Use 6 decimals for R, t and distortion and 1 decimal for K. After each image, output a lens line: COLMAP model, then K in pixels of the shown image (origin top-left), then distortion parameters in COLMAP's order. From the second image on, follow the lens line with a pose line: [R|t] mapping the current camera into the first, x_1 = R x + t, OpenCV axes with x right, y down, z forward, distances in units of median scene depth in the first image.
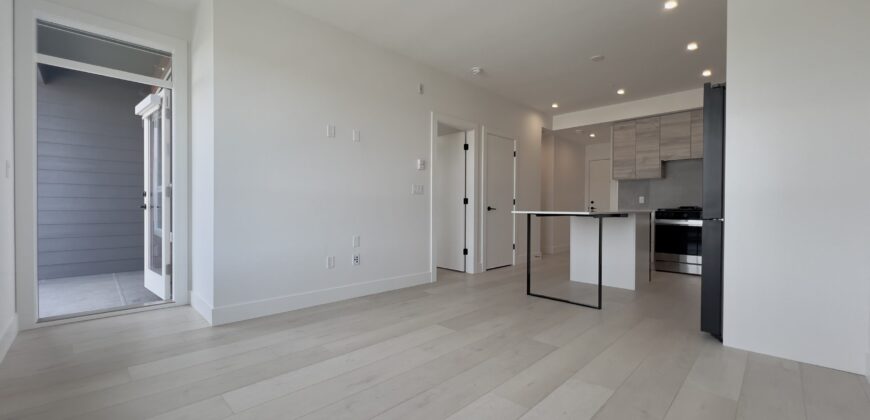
lens RADIAL K [[346.8, 0, 432.2], [0, 346.8, 210.3], [0, 0, 1]] dist [-0.000760, 0.000110]
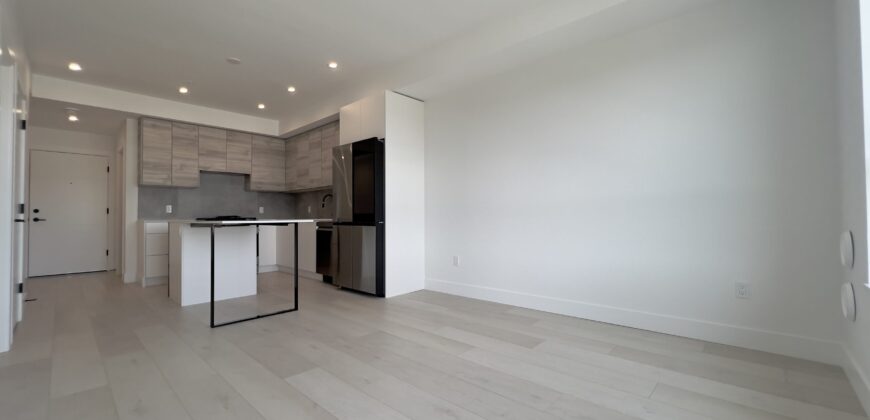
lens RADIAL K [[346.8, 0, 432.2], [0, 346.8, 210.3], [0, 0, 1]] dist [-0.000760, 0.000110]
pose [[-0.032252, 0.013983, 0.999382, -0.364907], [0.017459, 0.999757, -0.013425, -0.002306], [-0.999327, 0.017015, -0.032488, 0.361980]]
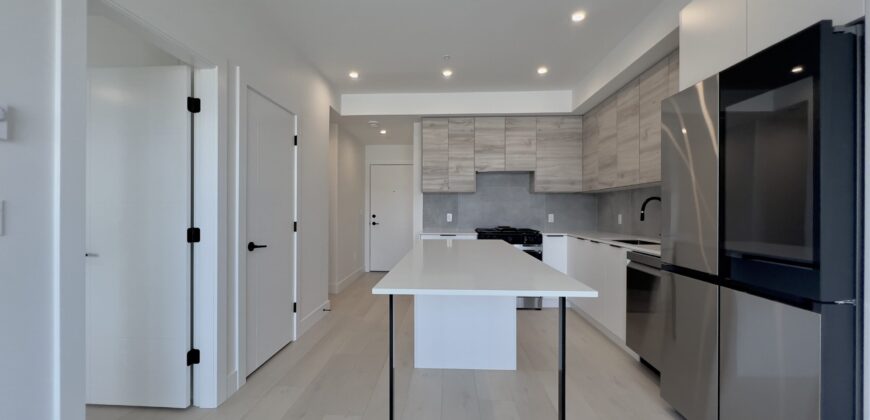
lens RADIAL K [[346.8, 0, 432.2], [0, 346.8, 210.3], [0, 0, 1]] dist [-0.000760, 0.000110]
pose [[0.740568, -0.002532, 0.671977, 0.027348], [0.007748, 0.999959, -0.004770, -0.047307], [-0.671937, 0.008739, 0.740557, 0.459286]]
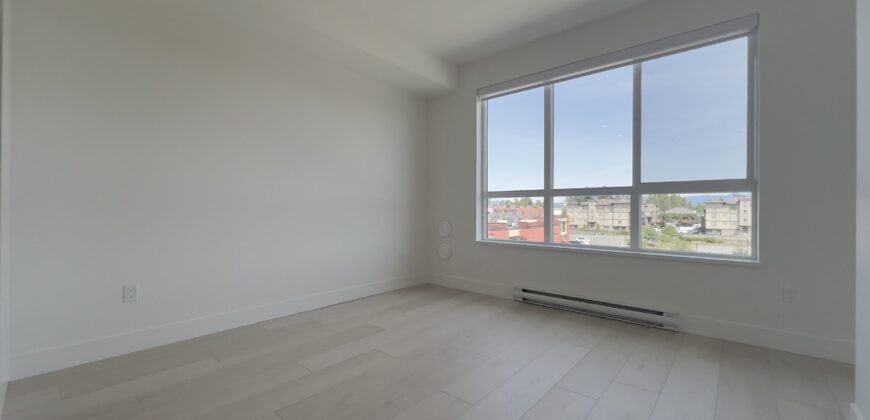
lens RADIAL K [[346.8, 0, 432.2], [0, 346.8, 210.3], [0, 0, 1]] dist [-0.000760, 0.000110]
pose [[-0.998192, -0.009015, -0.059427, 0.035728], [-0.009659, 0.999898, 0.010561, -0.013625], [0.059325, 0.011116, -0.998177, 0.737291]]
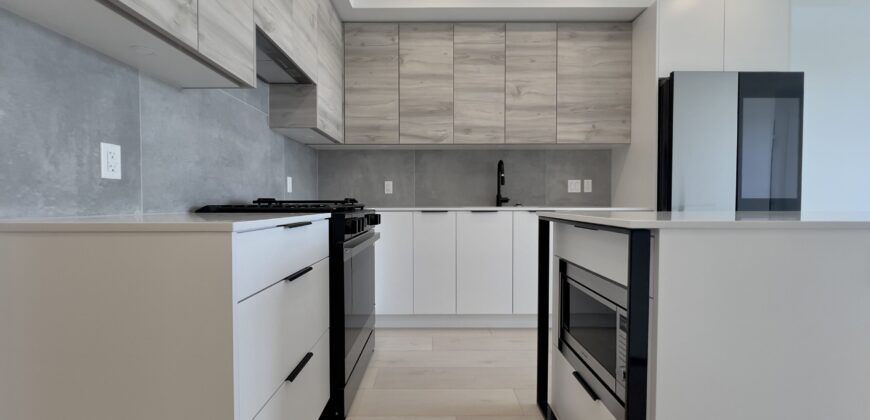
lens RADIAL K [[346.8, 0, 432.2], [0, 346.8, 210.3], [0, 0, 1]] dist [-0.000760, 0.000110]
pose [[-0.705931, -0.020546, 0.707983, 0.375385], [0.004793, 0.999418, 0.033783, -0.009693], [-0.708264, 0.027242, -0.705421, 1.097607]]
